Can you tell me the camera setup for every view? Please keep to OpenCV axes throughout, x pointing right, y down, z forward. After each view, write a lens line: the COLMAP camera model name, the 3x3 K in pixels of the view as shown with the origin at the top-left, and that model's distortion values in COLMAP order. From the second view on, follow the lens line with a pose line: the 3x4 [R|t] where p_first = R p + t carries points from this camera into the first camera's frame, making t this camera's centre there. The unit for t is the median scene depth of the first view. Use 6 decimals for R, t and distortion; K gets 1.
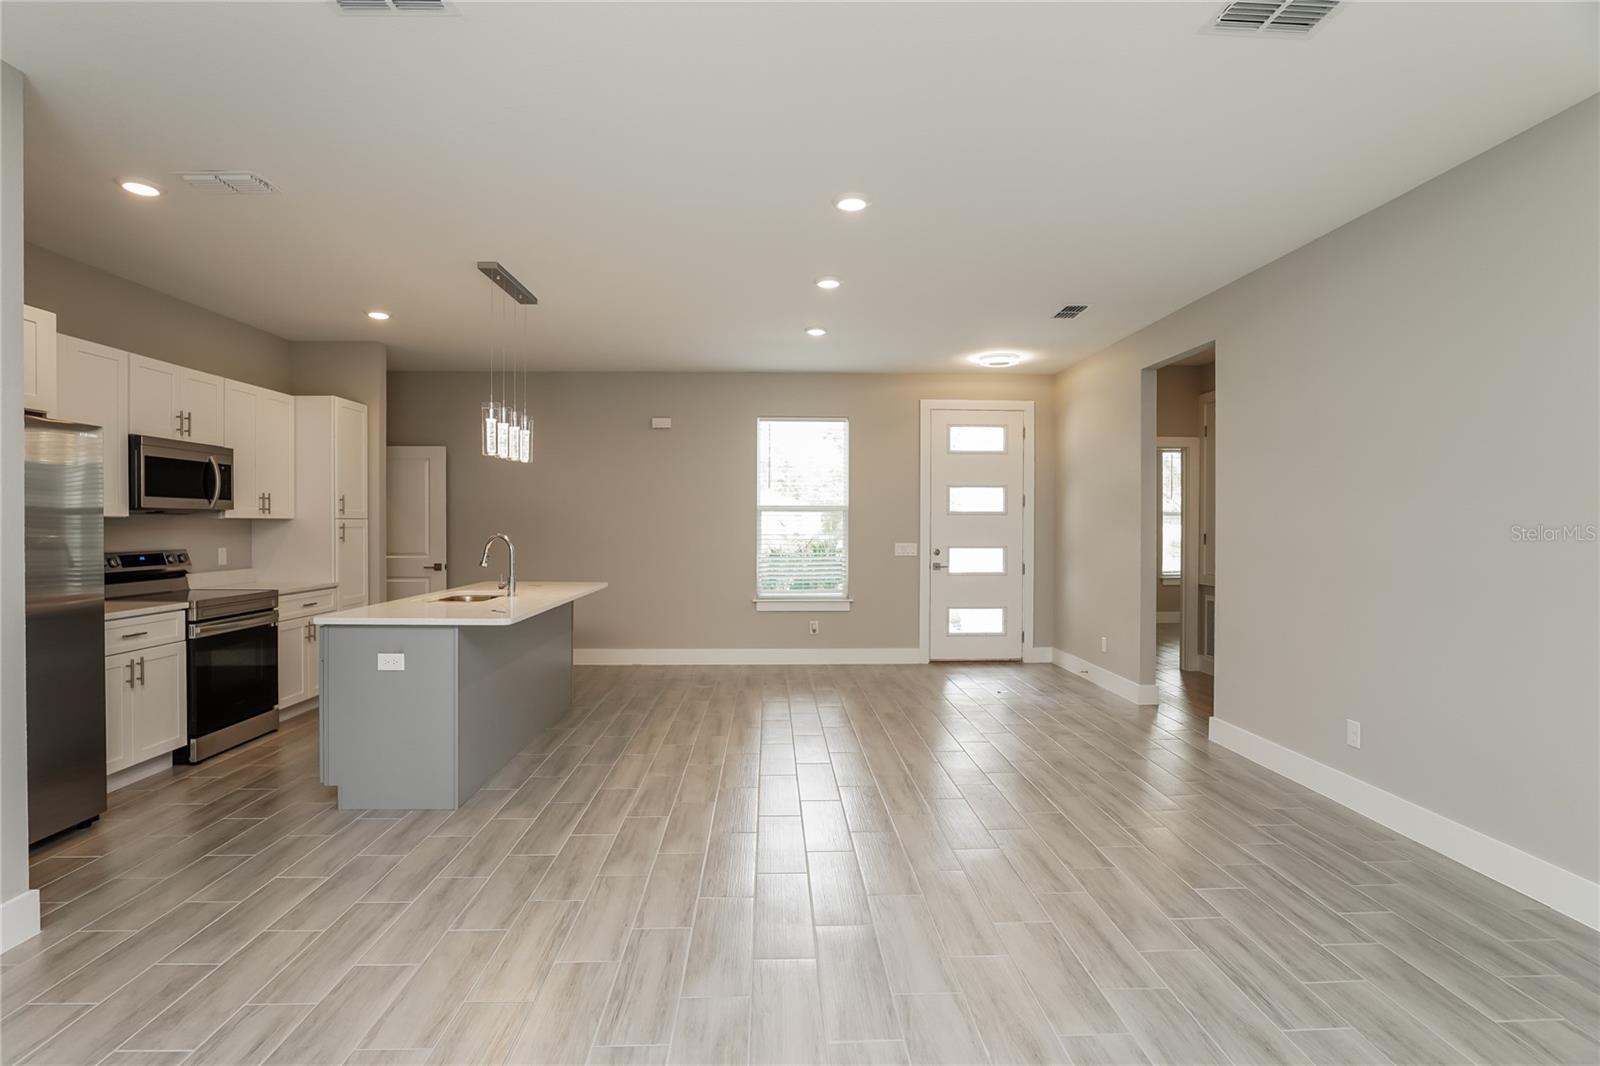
lens RADIAL K [[765.8, 0, 795.7], [0, 765.8, 522.3], [0, 0, 1]] dist [-0.044080, 0.000480]
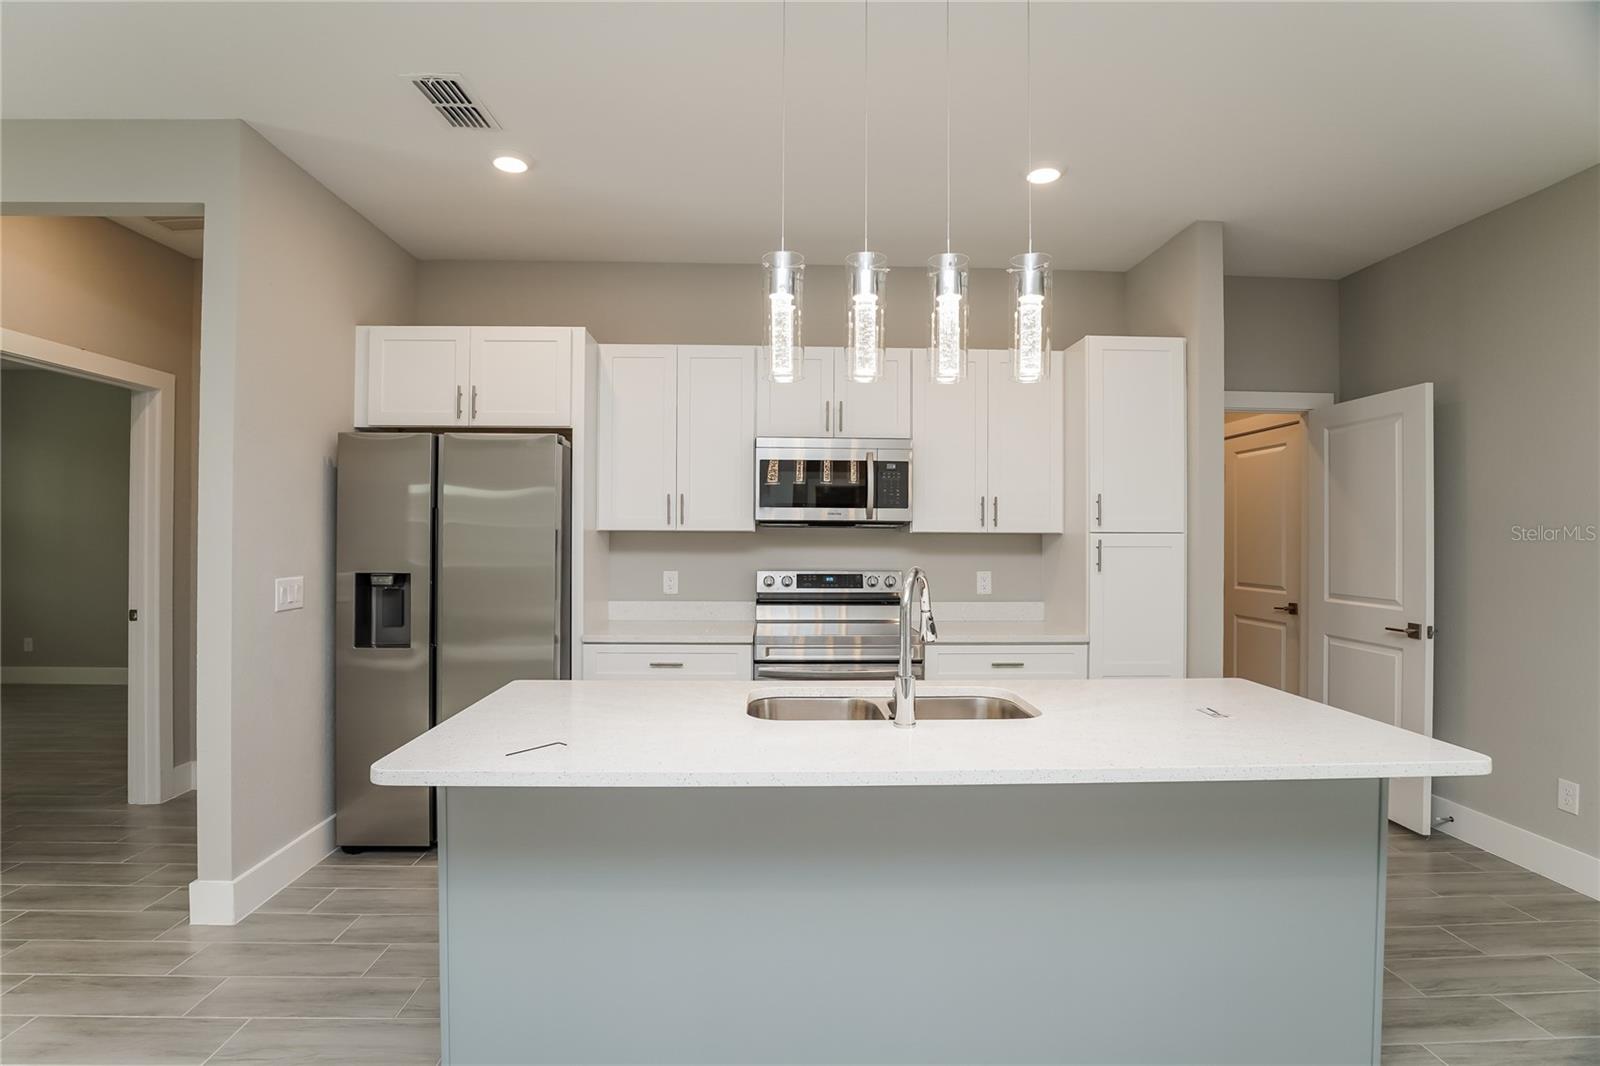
lens RADIAL K [[764.4, 0, 805.5], [0, 764.4, 533.0], [0, 0, 1]] dist [-0.017727, 0.000933]
pose [[0.012076, -0.005957, -0.999909, 0.015288], [-0.003051, 0.999977, -0.005994, -0.000253], [0.999922, 0.003123, 0.012057, 0.807275]]
